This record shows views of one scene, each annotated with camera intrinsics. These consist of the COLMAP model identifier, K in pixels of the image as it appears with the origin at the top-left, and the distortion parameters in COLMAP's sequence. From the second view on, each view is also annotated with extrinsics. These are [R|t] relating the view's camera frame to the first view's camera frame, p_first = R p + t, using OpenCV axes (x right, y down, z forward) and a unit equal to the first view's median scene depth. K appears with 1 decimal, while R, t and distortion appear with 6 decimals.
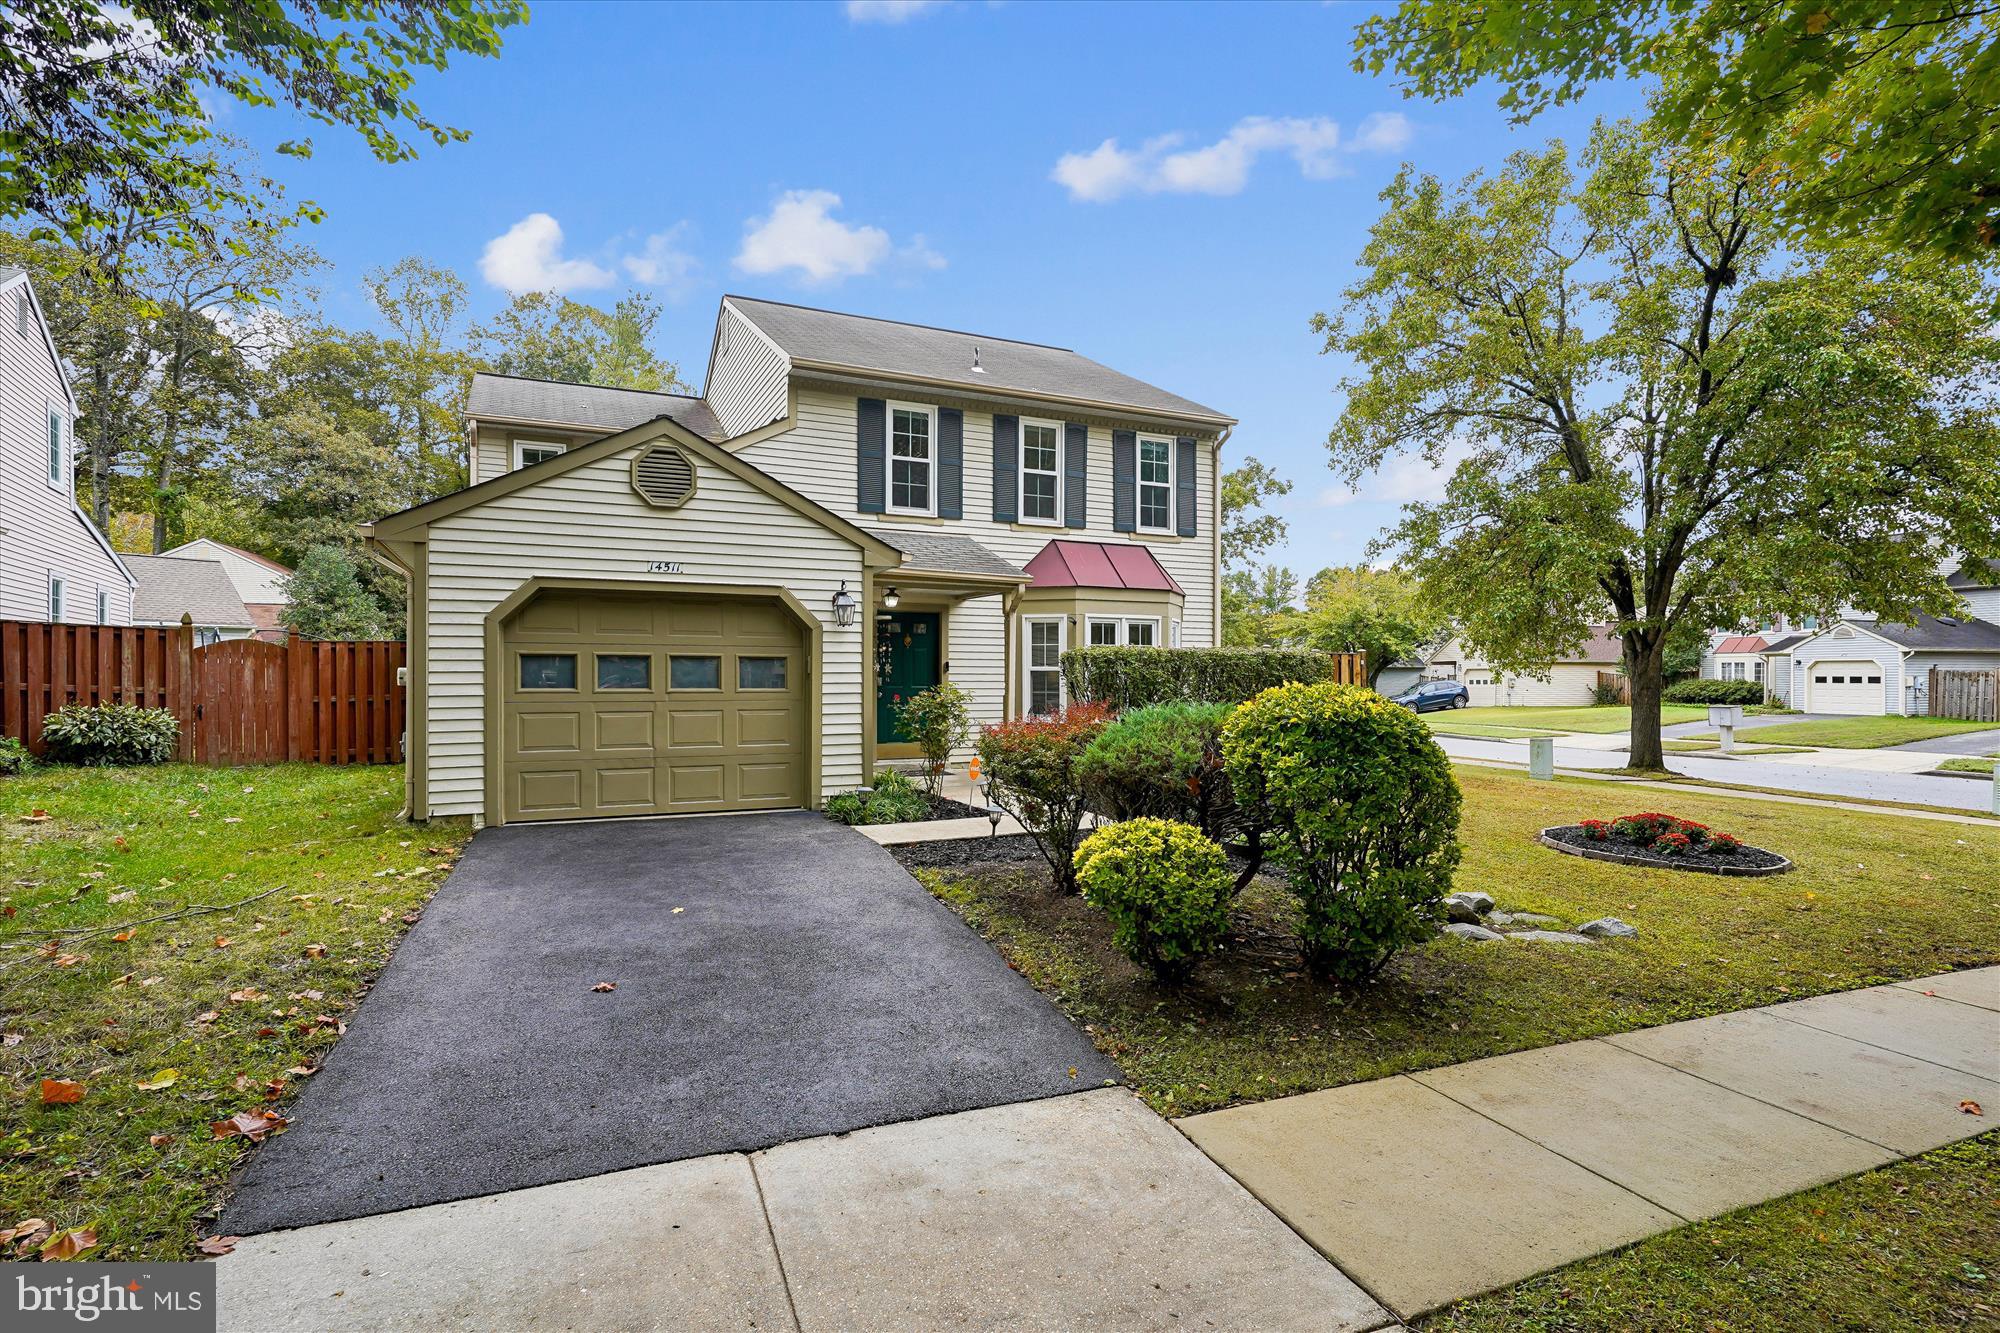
lens RADIAL K [[966.7, 0, 1001.8], [0, 966.7, 649.8], [0, 0, 1]] dist [-0.006471, 0.000562]
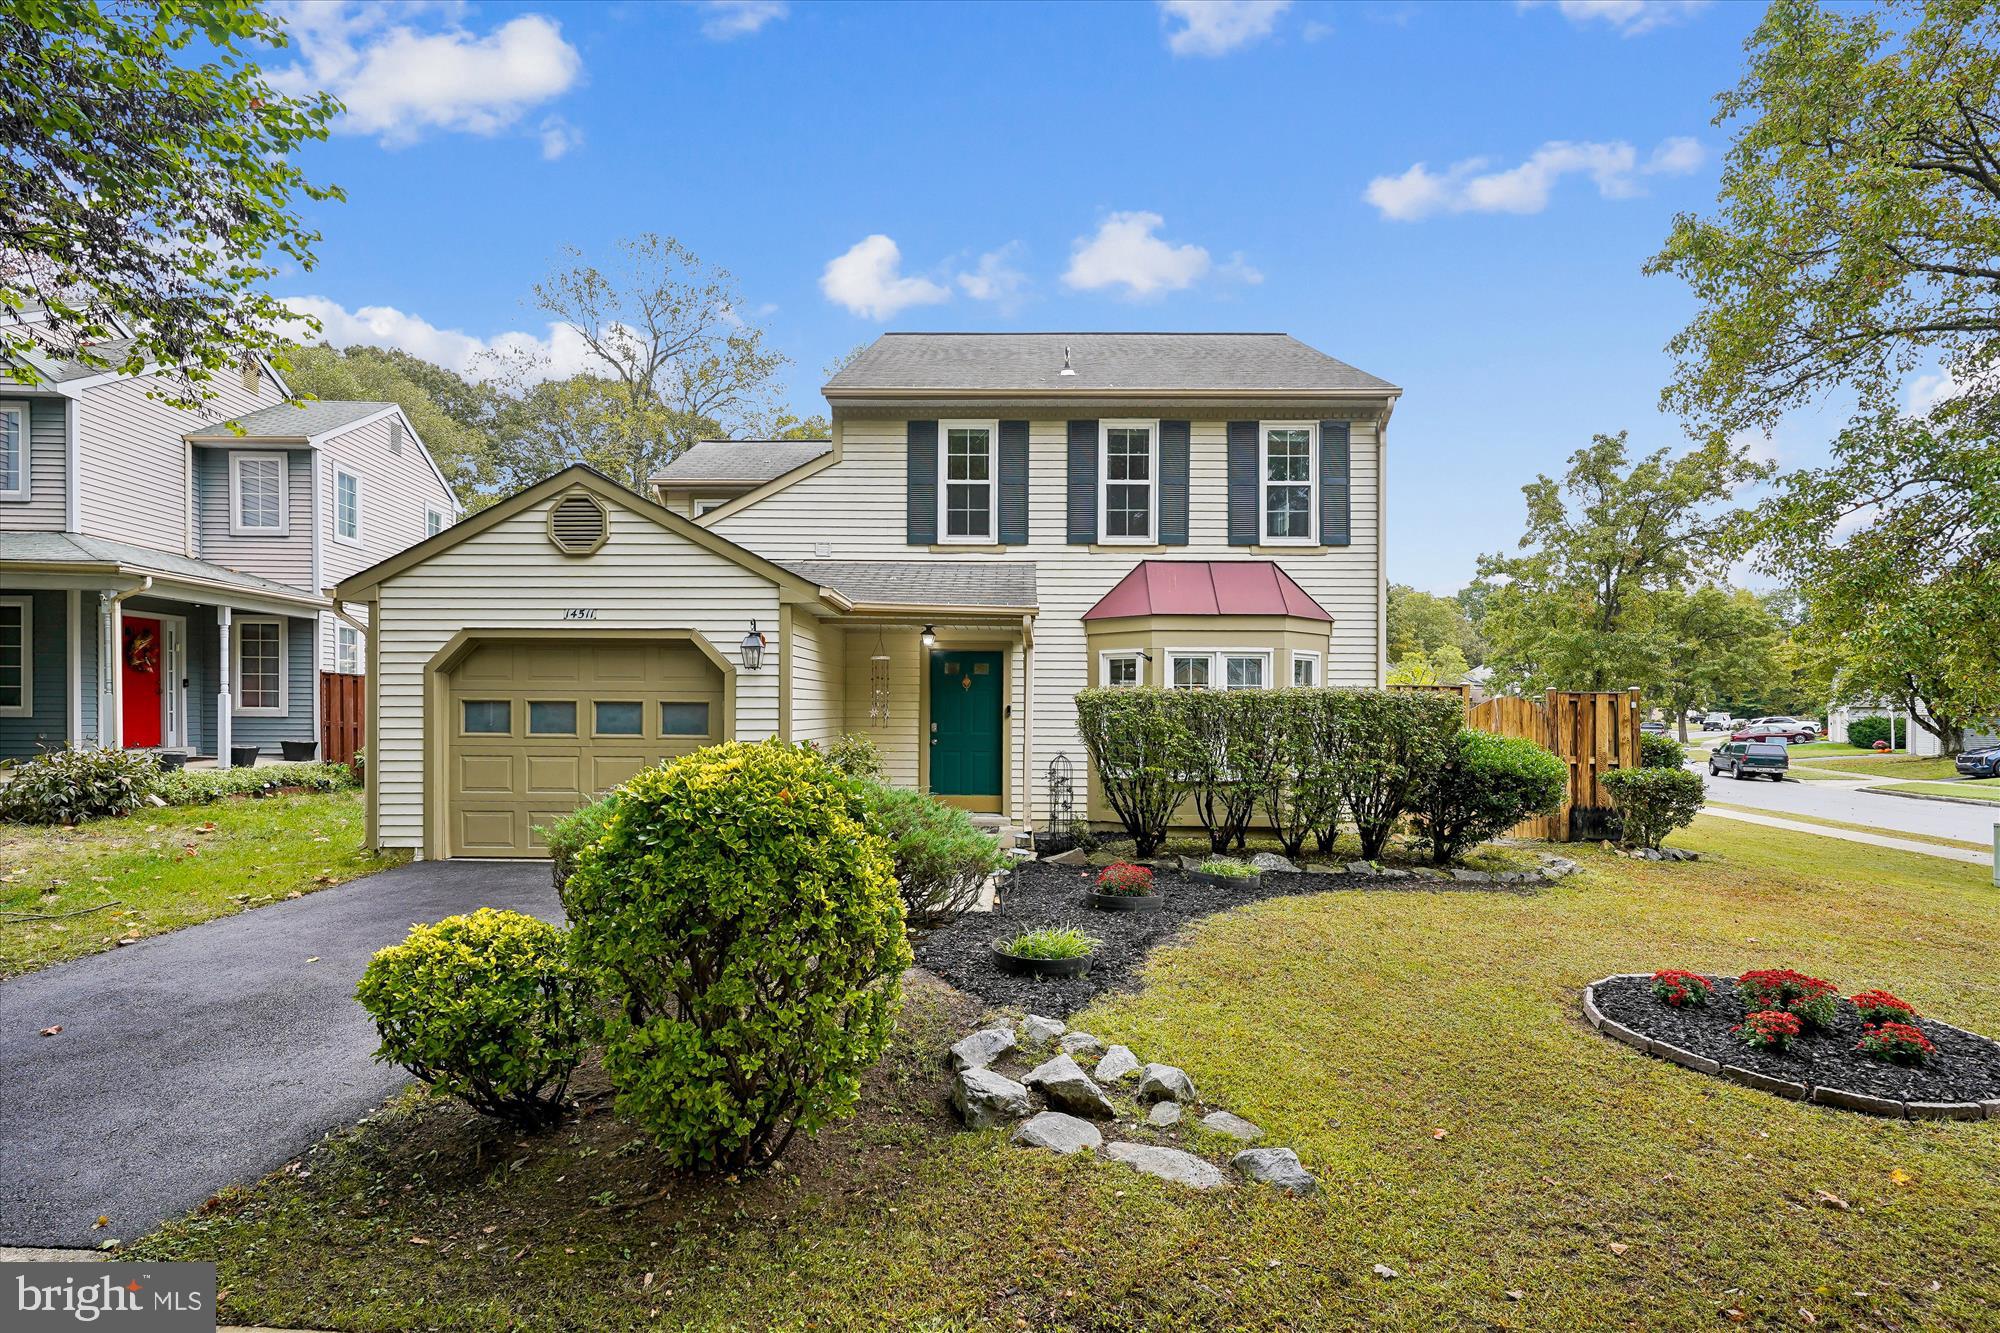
lens RADIAL K [[992.2, 0, 1001.8], [0, 992.2, 696.2], [0, 0, 1]] dist [-0.009025, 0.000215]
pose [[0.901550, -0.004395, -0.432652, 0.332783], [0.007624, 0.999955, 0.005731, -0.001497], [0.432607, -0.008465, 0.901543, 0.172053]]
